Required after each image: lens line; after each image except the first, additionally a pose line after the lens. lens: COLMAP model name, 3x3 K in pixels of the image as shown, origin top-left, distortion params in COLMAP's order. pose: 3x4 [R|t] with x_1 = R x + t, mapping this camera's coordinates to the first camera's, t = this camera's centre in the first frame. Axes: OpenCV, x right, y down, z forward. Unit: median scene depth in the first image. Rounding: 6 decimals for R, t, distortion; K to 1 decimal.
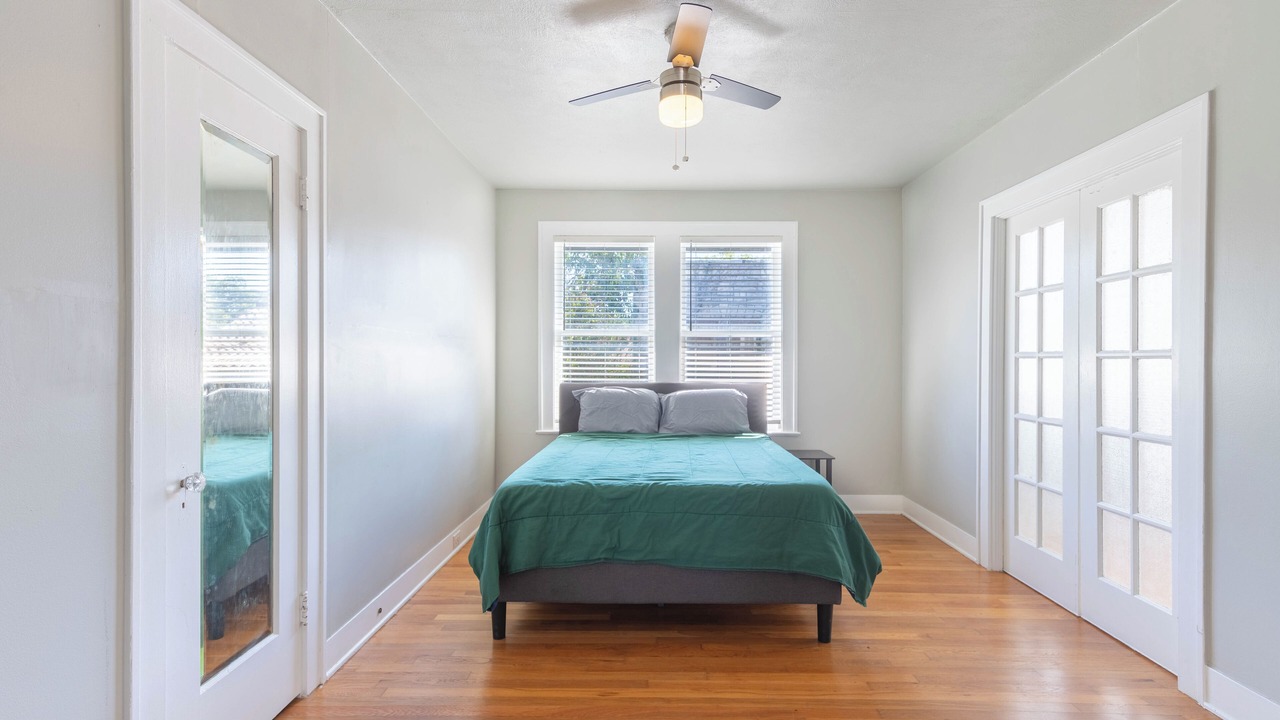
lens RADIAL K [[597.1, 0, 638.1], [0, 597.1, 359.6], [0, 0, 1]] dist [0.000482, 0.000767]
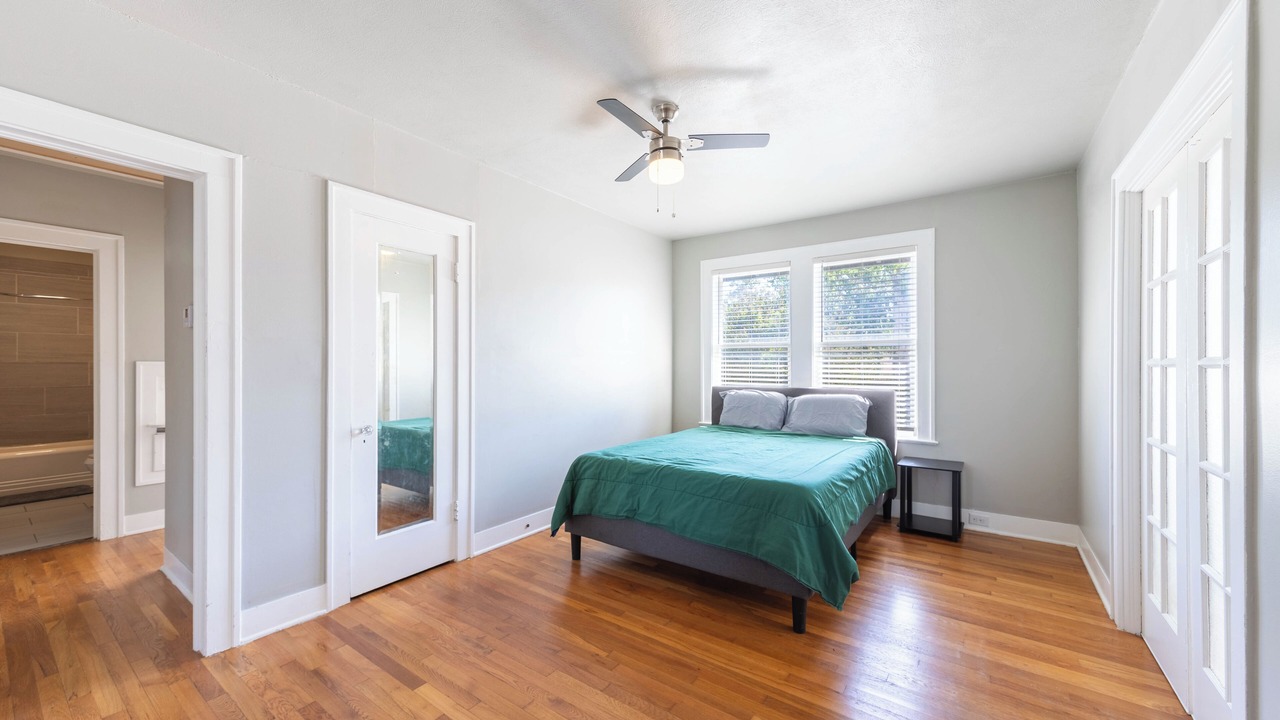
lens RADIAL K [[474.6, 0, 636.7], [0, 474.6, 363.6], [0, 0, 1]] dist [0.001980, -0.000158]
pose [[0.824052, -0.003690, -0.566502, 0.532738], [-0.000287, 0.999976, -0.006930, -0.002393], [0.566514, 0.005873, 0.824031, 0.125877]]
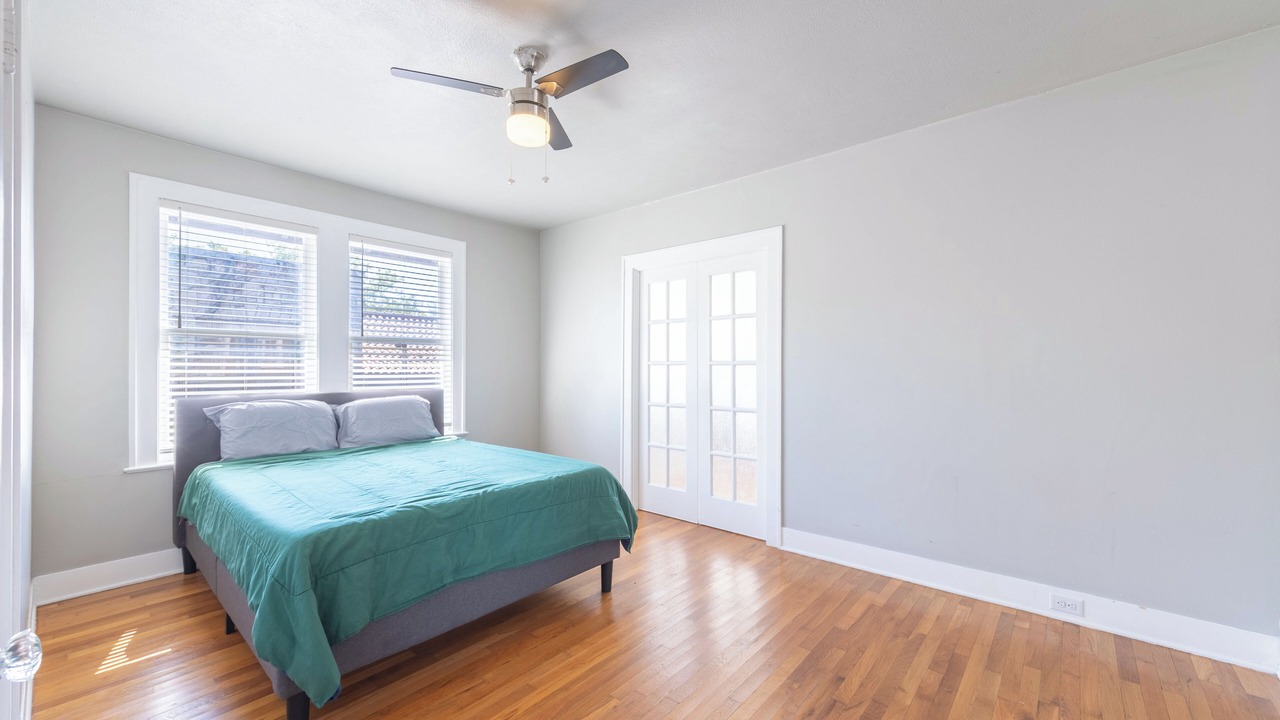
lens RADIAL K [[507.1, 0, 650.2], [0, 507.1, 362.8], [0, 0, 1]] dist [0.003329, -0.000109]
pose [[0.622761, 0.003446, 0.782405, -0.446725], [0.002299, 0.999978, -0.006234, -0.000668], [-0.782409, 0.005681, 0.622739, 0.252384]]
